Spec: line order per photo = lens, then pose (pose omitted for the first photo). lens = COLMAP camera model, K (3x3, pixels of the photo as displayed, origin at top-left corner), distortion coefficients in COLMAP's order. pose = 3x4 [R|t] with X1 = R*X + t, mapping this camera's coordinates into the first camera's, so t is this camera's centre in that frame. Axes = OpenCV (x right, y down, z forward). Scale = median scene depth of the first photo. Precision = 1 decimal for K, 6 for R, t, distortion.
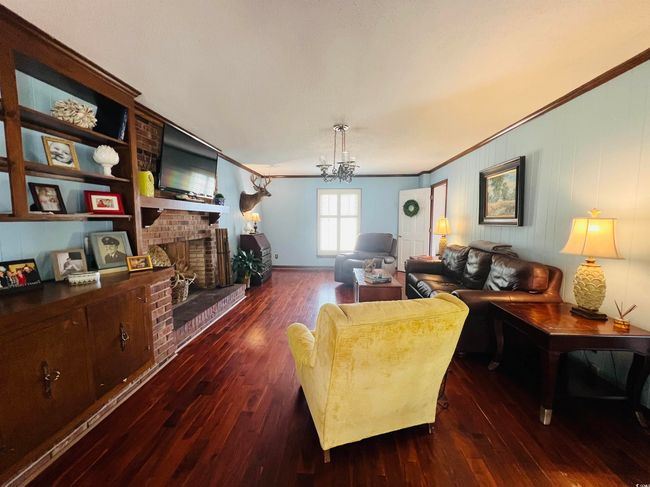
lens RADIAL K [[261.8, 0, 325.0], [0, 261.8, 243.5], [0, 0, 1]] dist [0.000051, 0.000016]
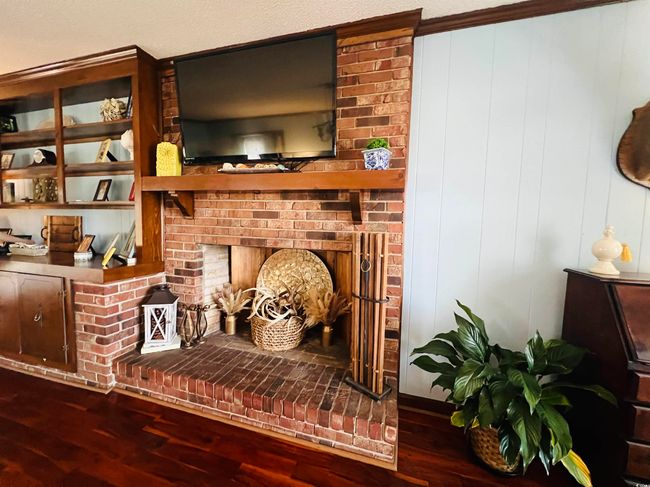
lens RADIAL K [[260.5, 0, 323.1], [0, 260.5, 241.7], [0, 0, 1]] dist [-0.001157, 0.000164]
pose [[-0.216748, 0.068589, -0.973815, -0.021726], [-0.111738, 0.989230, 0.094545, -0.095354], [0.969812, 0.129305, -0.206750, 1.345560]]
